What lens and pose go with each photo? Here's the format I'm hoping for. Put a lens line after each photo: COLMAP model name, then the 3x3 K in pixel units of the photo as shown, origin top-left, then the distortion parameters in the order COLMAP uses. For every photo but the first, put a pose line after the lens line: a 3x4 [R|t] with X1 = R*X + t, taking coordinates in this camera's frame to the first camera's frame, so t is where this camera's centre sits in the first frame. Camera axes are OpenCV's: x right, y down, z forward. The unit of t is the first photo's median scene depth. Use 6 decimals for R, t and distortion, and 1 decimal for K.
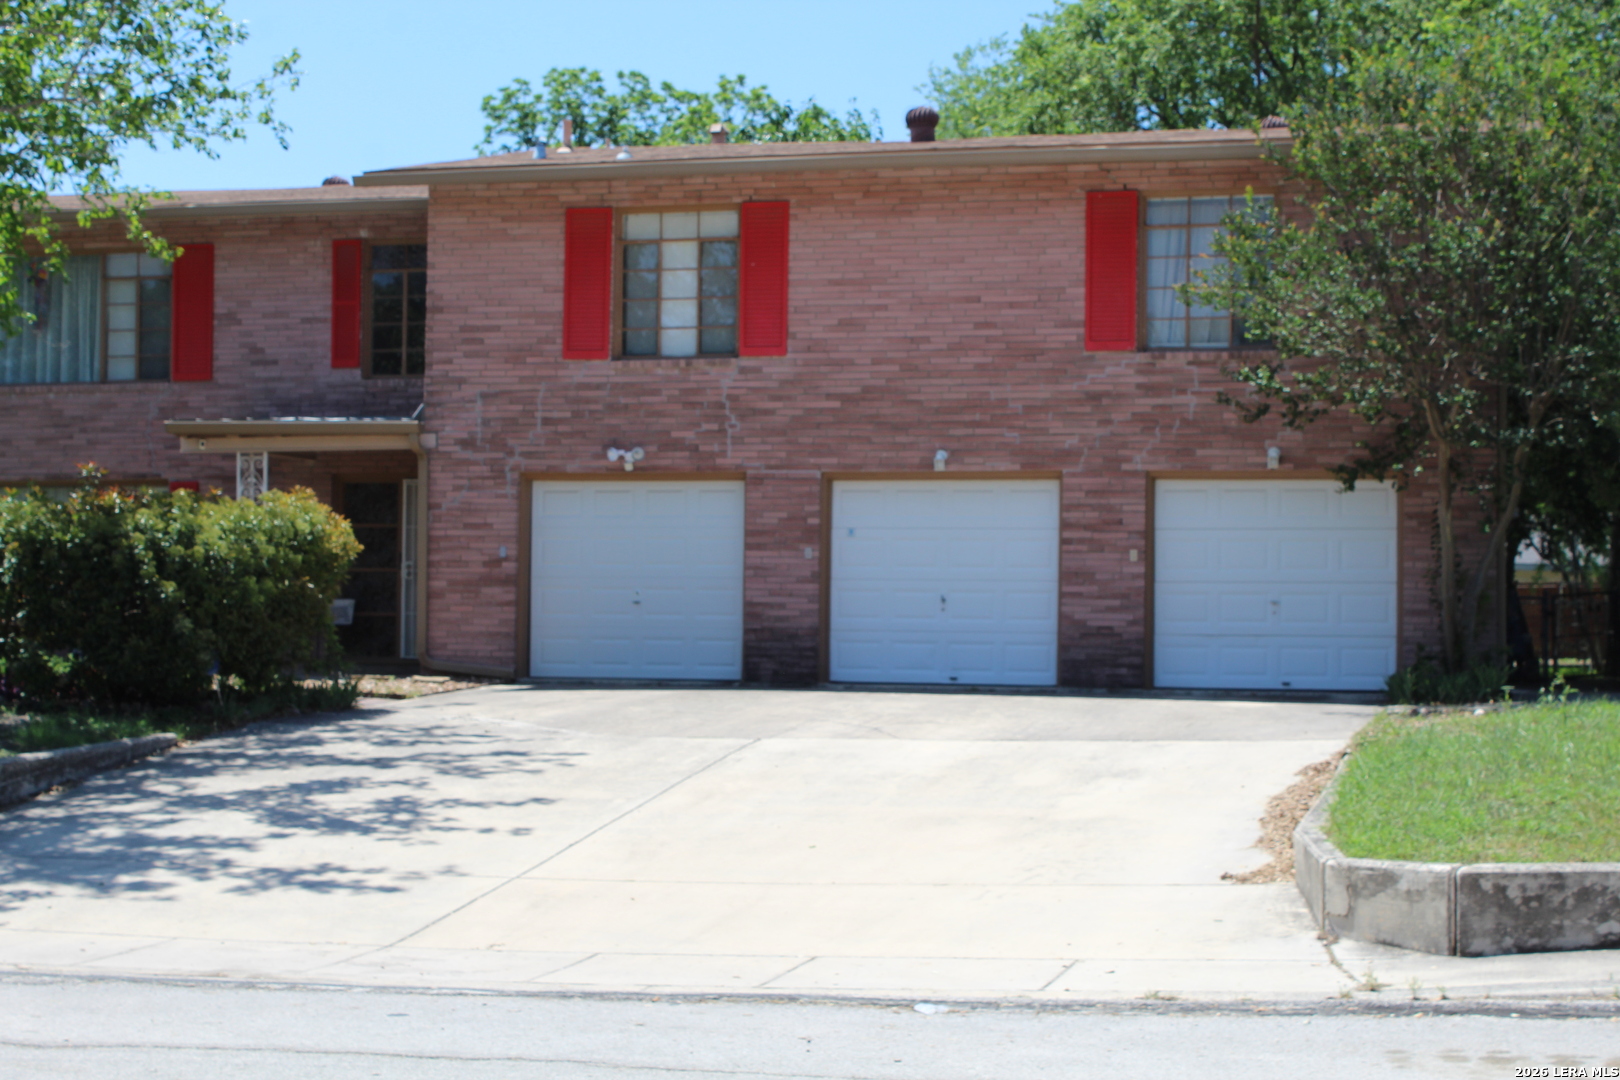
lens RADIAL K [[2718.6, 0, 810.0], [0, 2718.6, 540.0], [0, 0, 1]] dist [-0.026267, -0.102257]
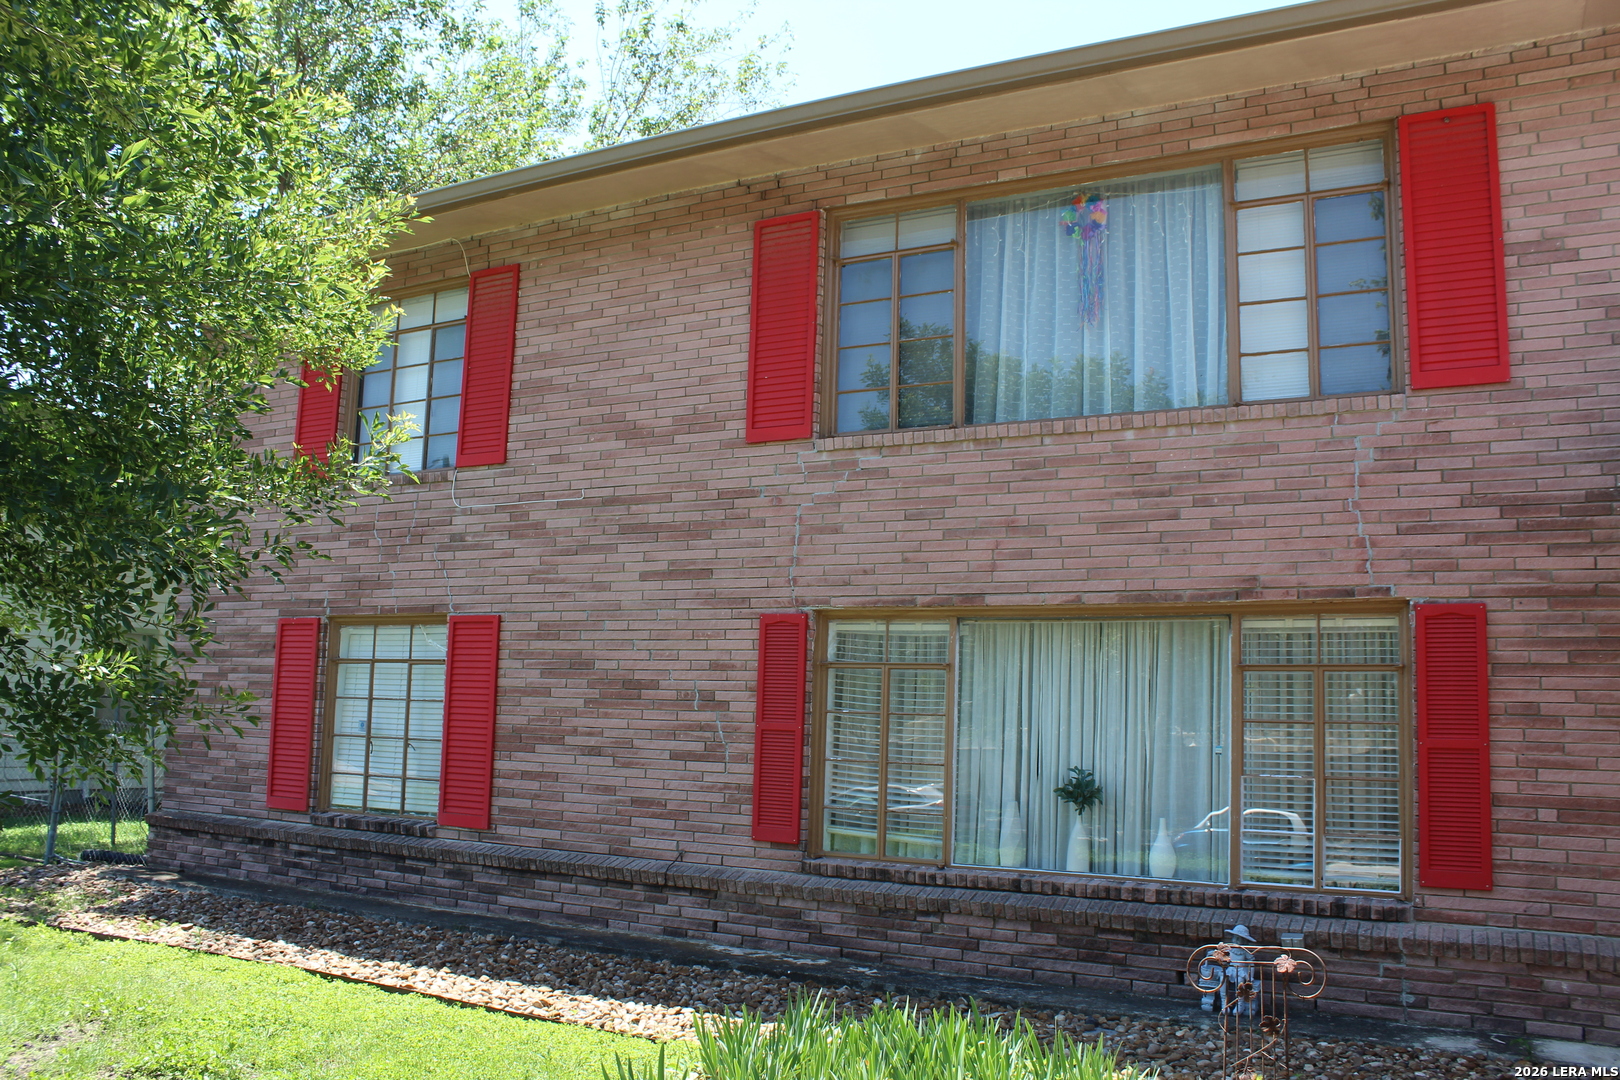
lens RADIAL K [[1351.5, 0, 812.1], [0, 1351.5, 549.4], [0, 0, 1]] dist [-0.168304, 0.153791]
pose [[0.972122, -0.003084, -0.234456, -0.318186], [-0.021319, 0.994609, -0.101480, -0.006805], [0.233505, 0.103649, 0.966816, 0.856739]]
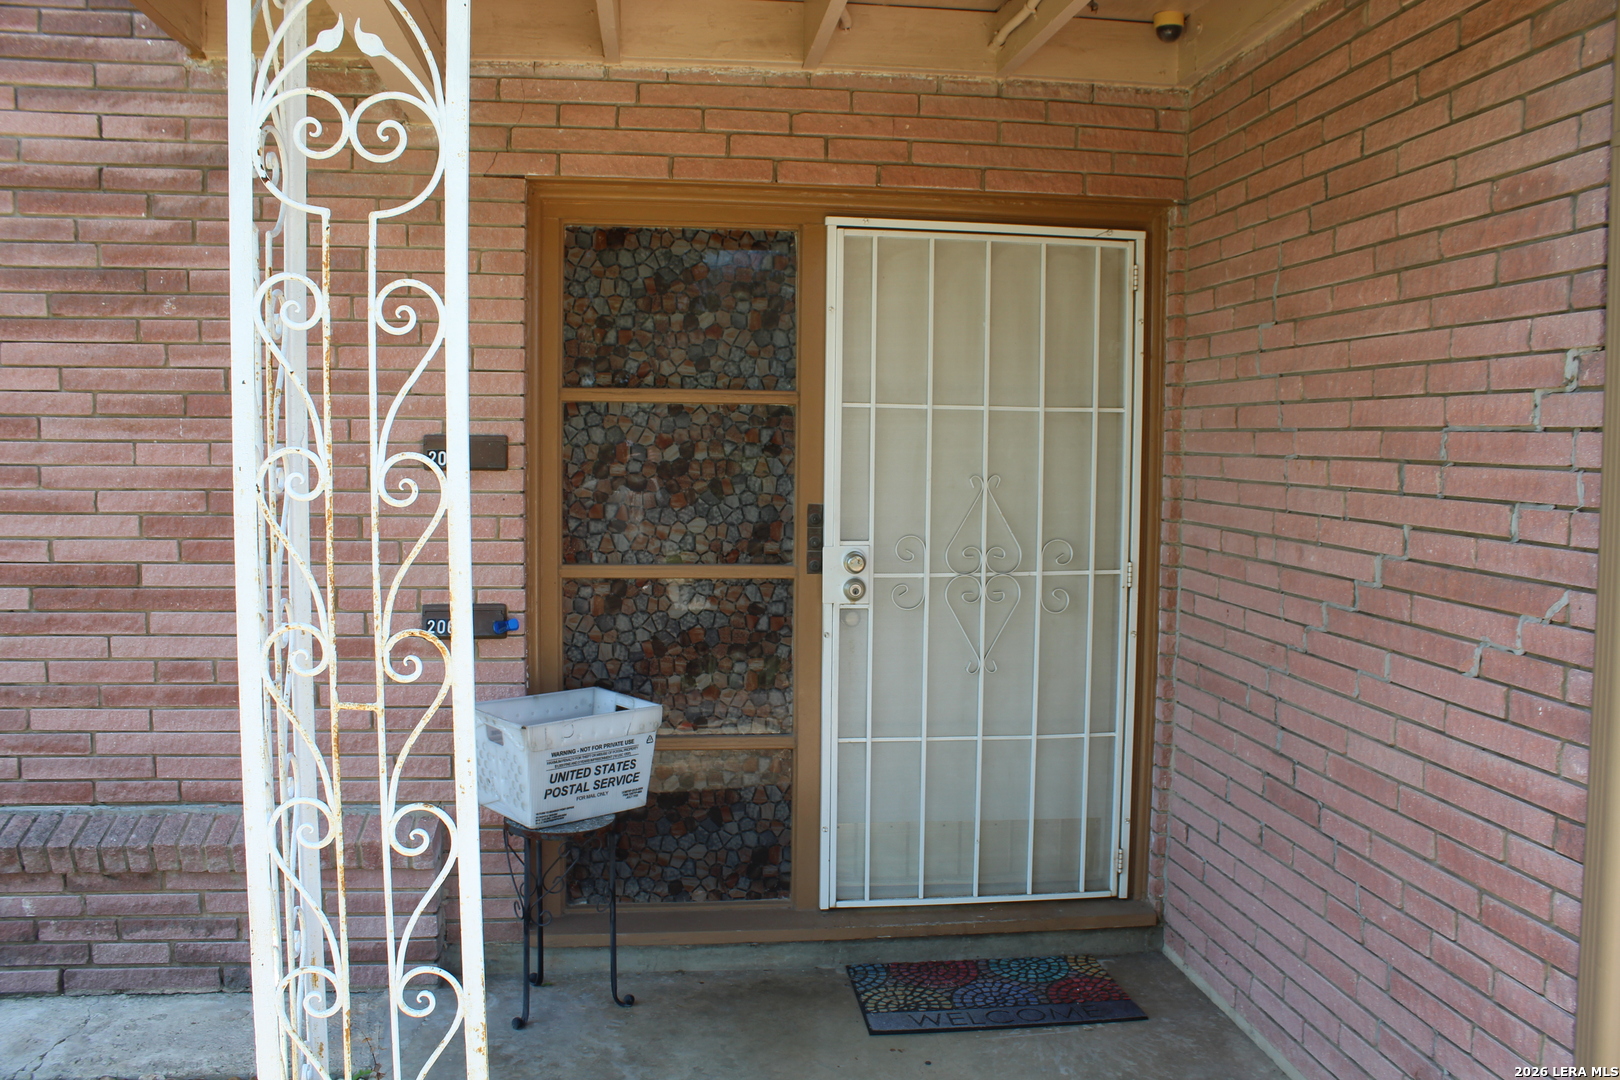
lens RADIAL K [[1351.5, 0, 812.1], [0, 1351.5, 549.4], [0, 0, 1]] dist [-0.168304, 0.153791]
pose [[0.924680, -0.023852, 0.379998, -0.219573], [-0.014445, 0.995119, 0.097614, -0.003979], [-0.380472, -0.095751, 0.919822, 0.973625]]
